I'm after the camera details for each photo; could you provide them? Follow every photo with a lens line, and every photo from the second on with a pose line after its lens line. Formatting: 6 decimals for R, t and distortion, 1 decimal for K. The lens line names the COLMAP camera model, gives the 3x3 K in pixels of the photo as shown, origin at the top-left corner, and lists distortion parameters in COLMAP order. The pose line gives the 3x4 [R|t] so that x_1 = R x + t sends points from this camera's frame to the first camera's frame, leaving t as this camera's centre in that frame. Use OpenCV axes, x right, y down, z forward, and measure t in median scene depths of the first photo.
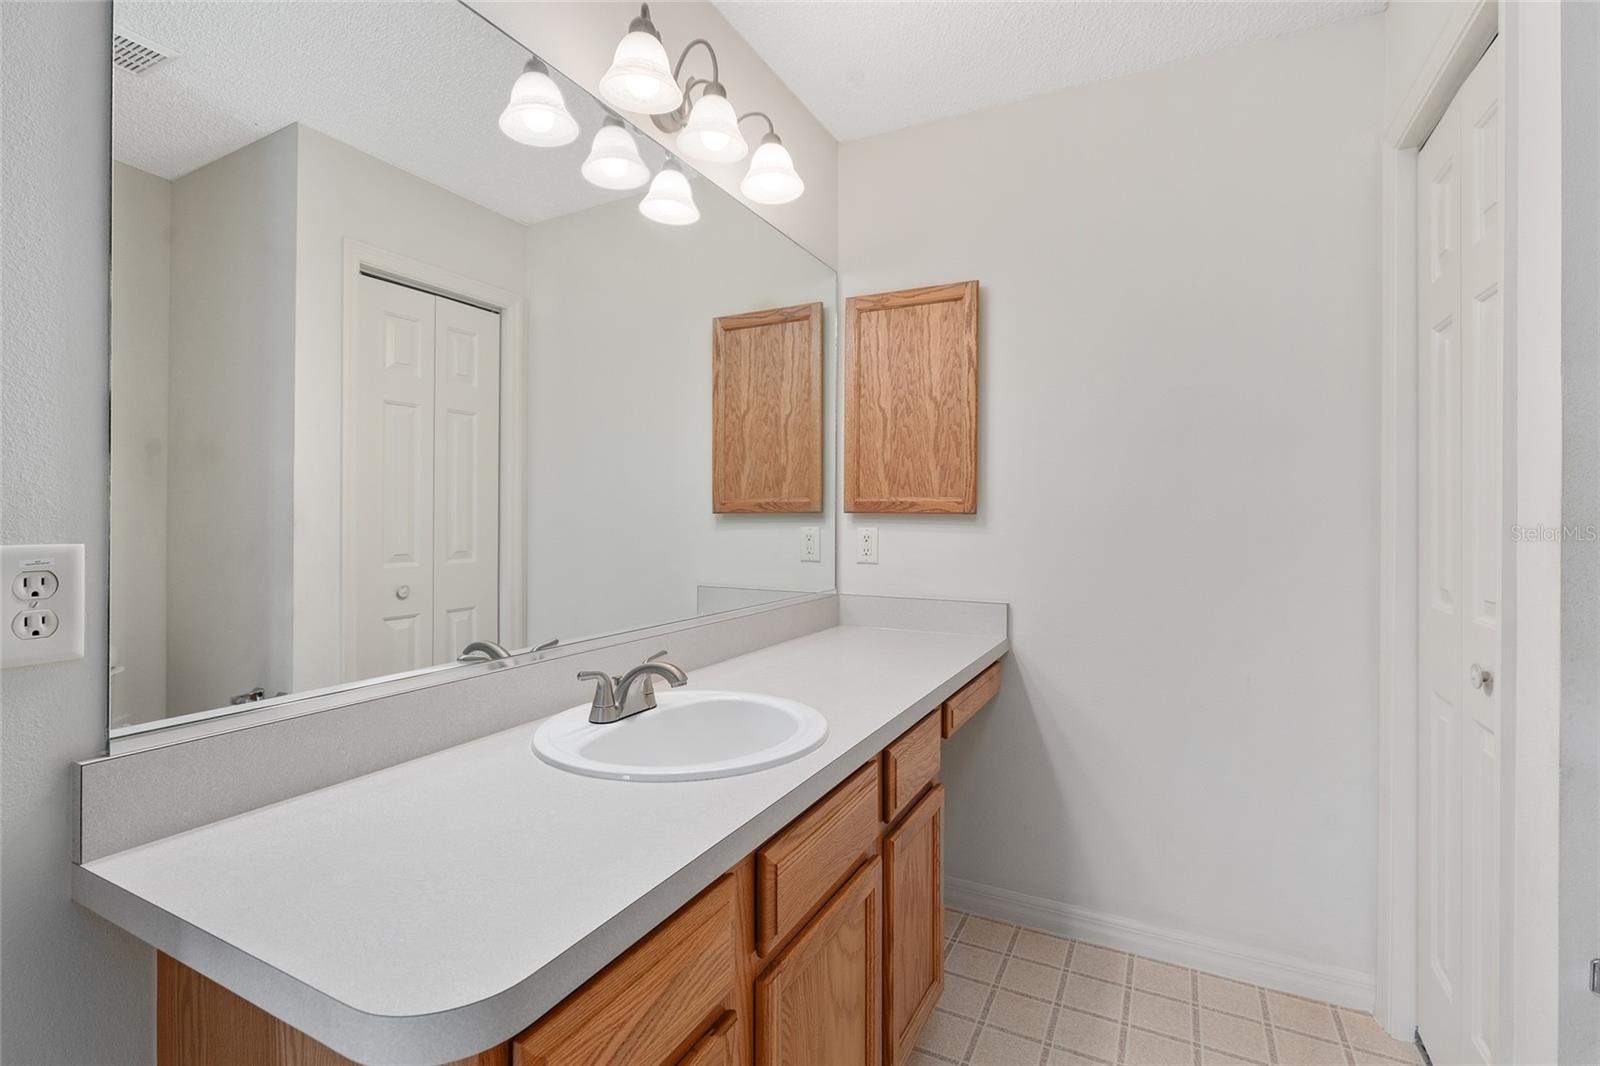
lens RADIAL K [[728.0, 0, 809.0], [0, 728.0, 514.7], [0, 0, 1]] dist [-0.001386, -0.000665]
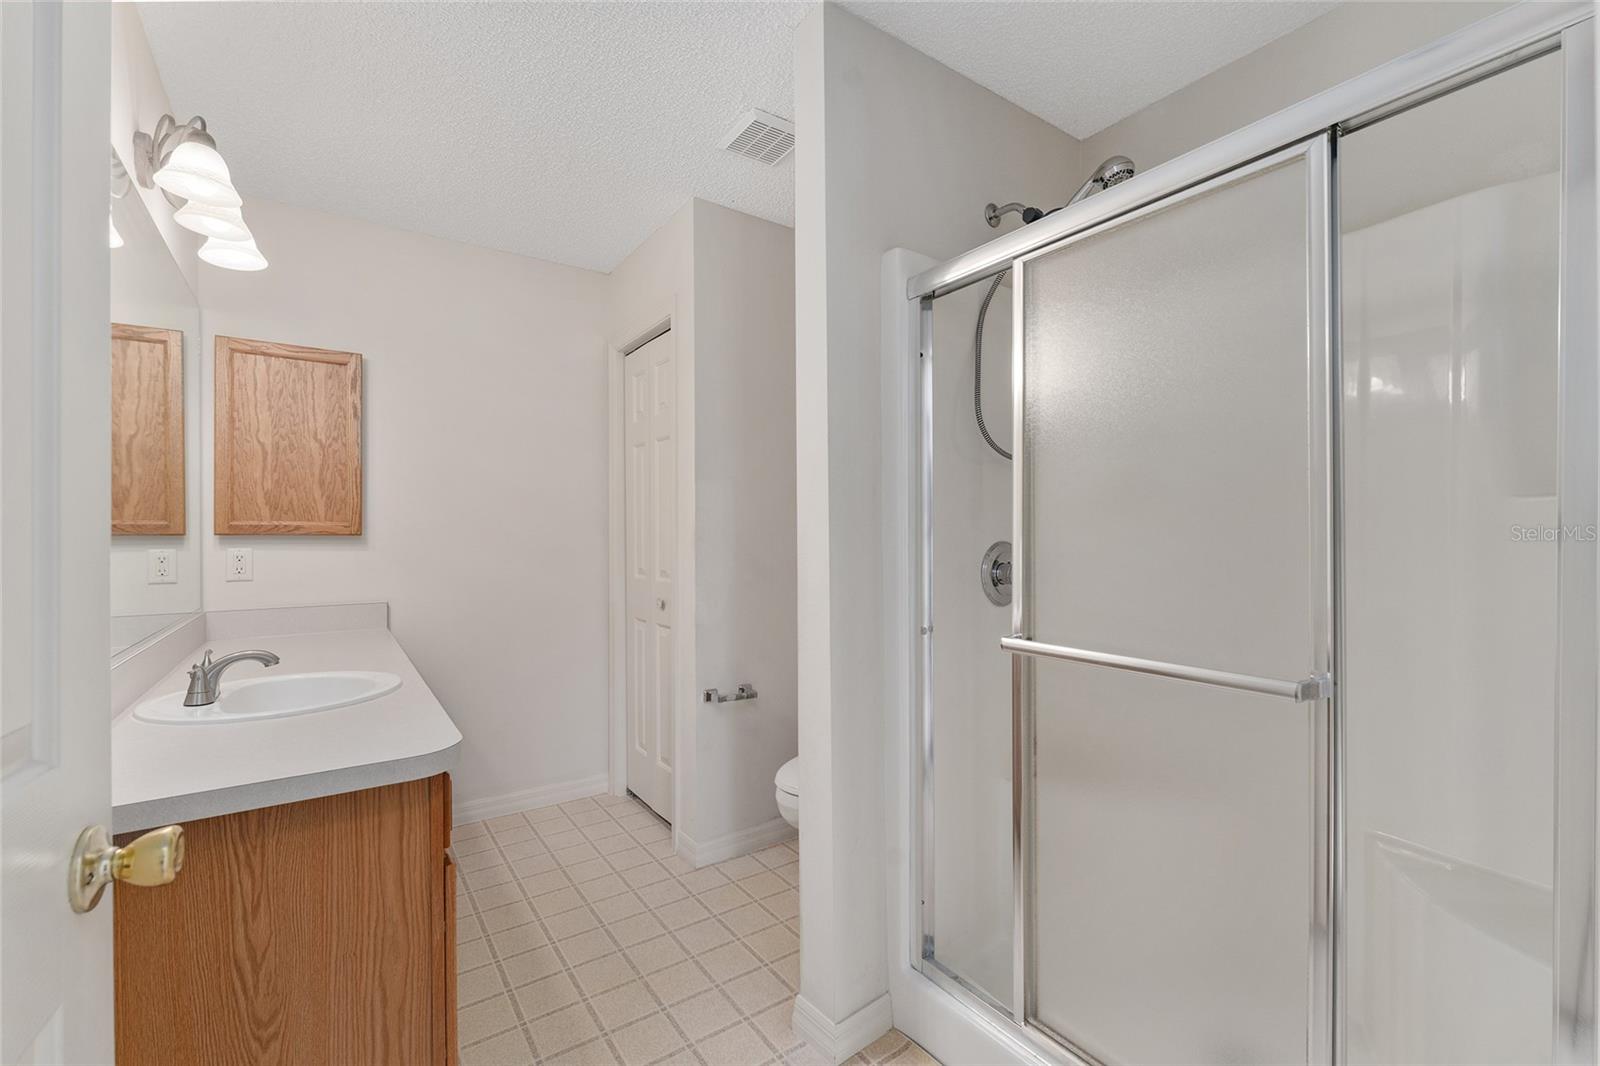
lens RADIAL K [[686.6, 0, 804.7], [0, 686.6, 534.5], [0, 0, 1]] dist [0.001382, 0.000577]
pose [[0.472955, -0.004511, 0.881075, -0.447714], [0.005569, 0.999982, 0.002130, -0.000602], [-0.881069, 0.003899, 0.472972, -0.252566]]
